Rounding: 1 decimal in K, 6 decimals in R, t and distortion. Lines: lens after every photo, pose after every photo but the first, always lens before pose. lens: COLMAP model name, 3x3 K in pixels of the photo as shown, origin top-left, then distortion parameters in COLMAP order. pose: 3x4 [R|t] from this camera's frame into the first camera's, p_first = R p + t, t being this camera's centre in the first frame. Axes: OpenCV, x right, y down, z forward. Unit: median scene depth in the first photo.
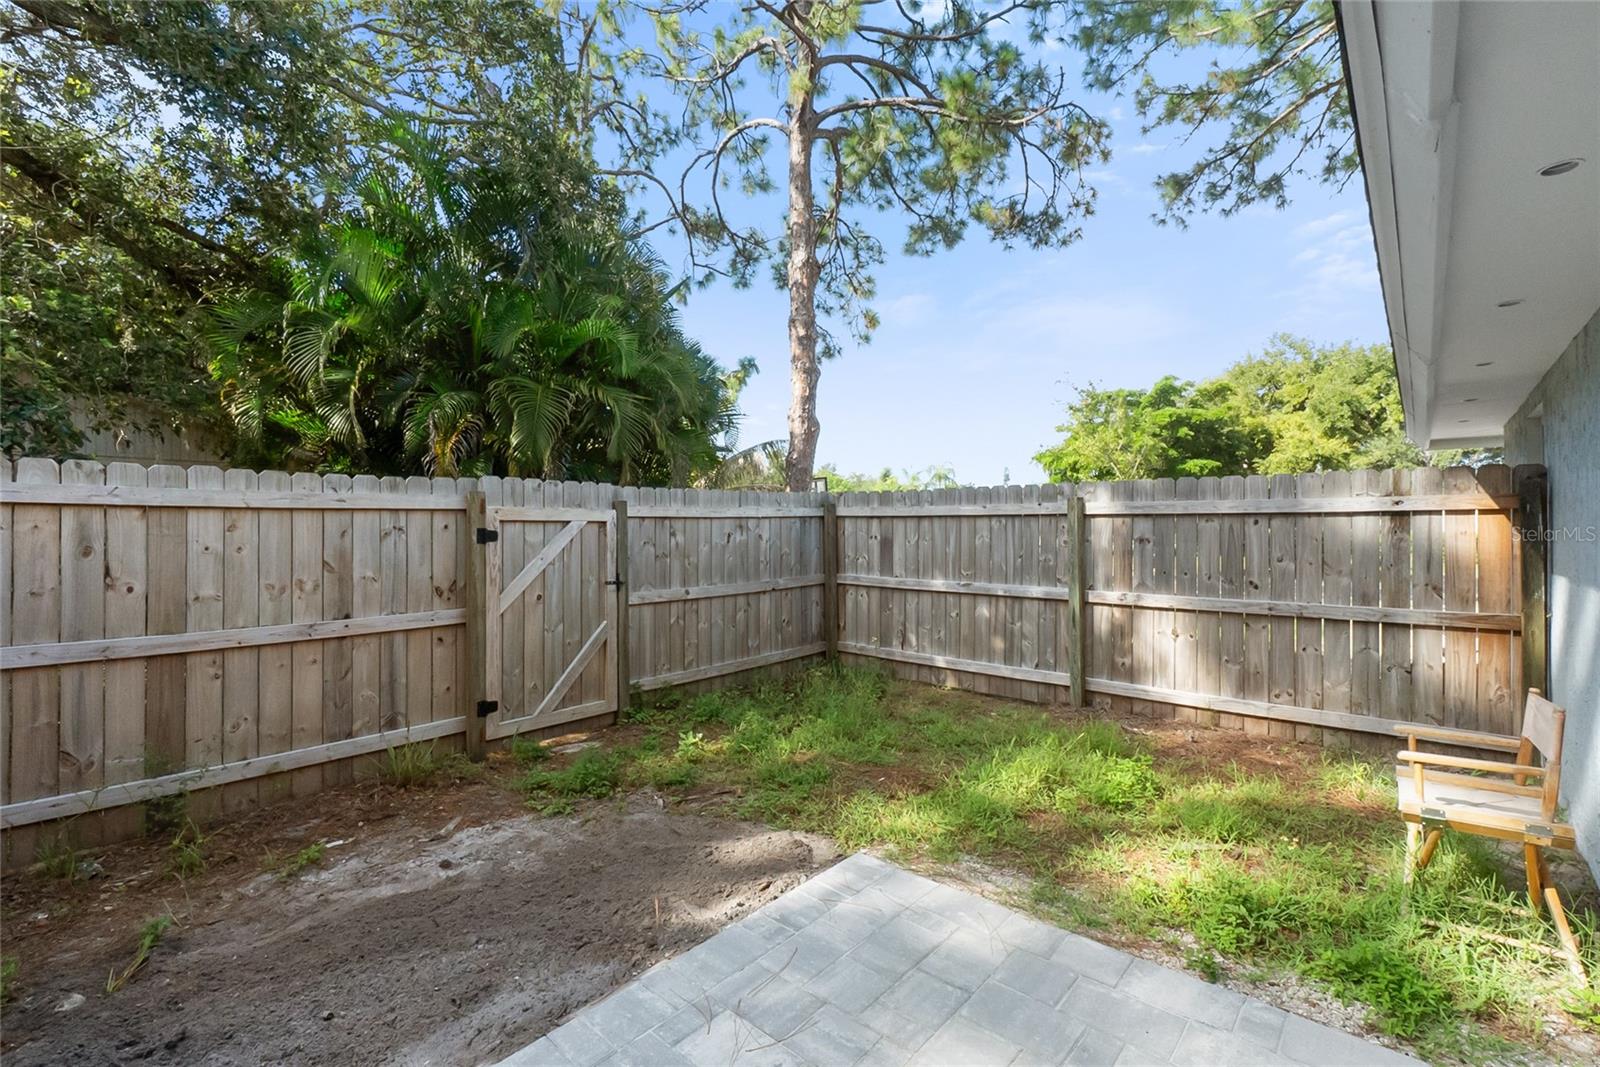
lens RADIAL K [[693.1, 0, 799.4], [0, 693.1, 528.4], [0, 0, 1]] dist [-0.009311, 0.000146]
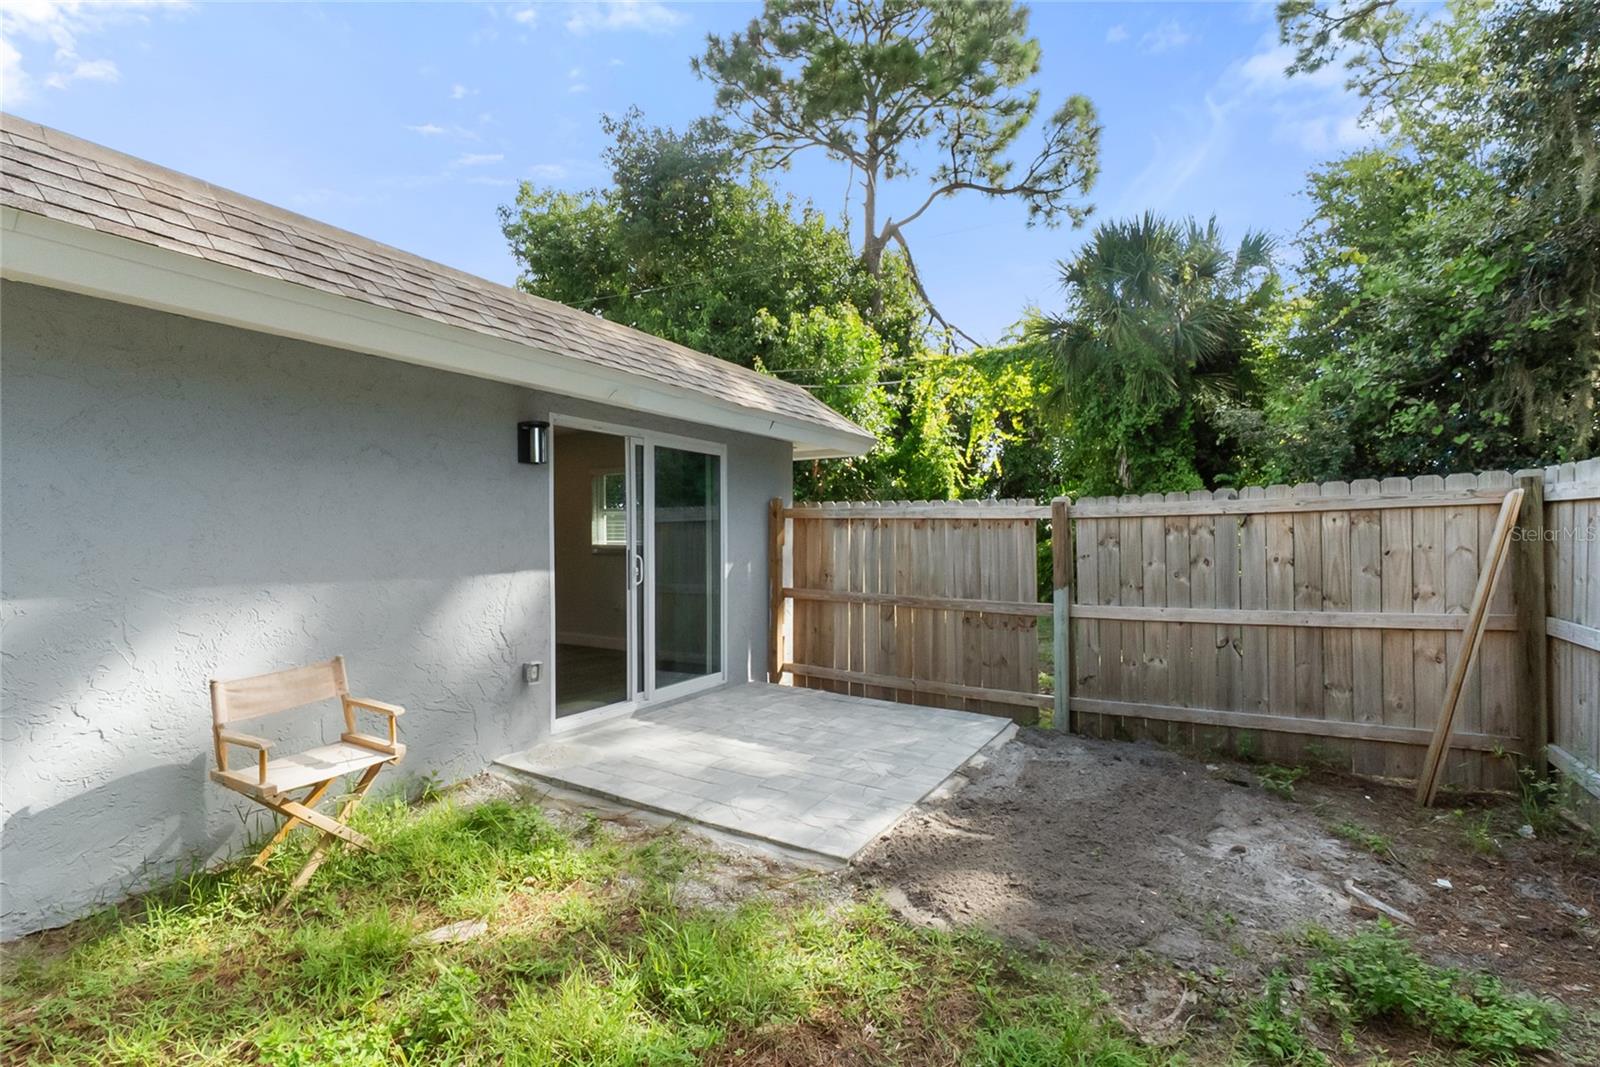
lens RADIAL K [[693.1, 0, 799.4], [0, 693.1, 531.0], [0, 0, 1]] dist [-0.009311, 0.000146]
pose [[-0.983041, 0.002349, -0.183371, 0.335511], [0.002599, 0.999996, -0.001124, 0.011833], [0.183368, -0.001581, -0.983043, 1.986612]]
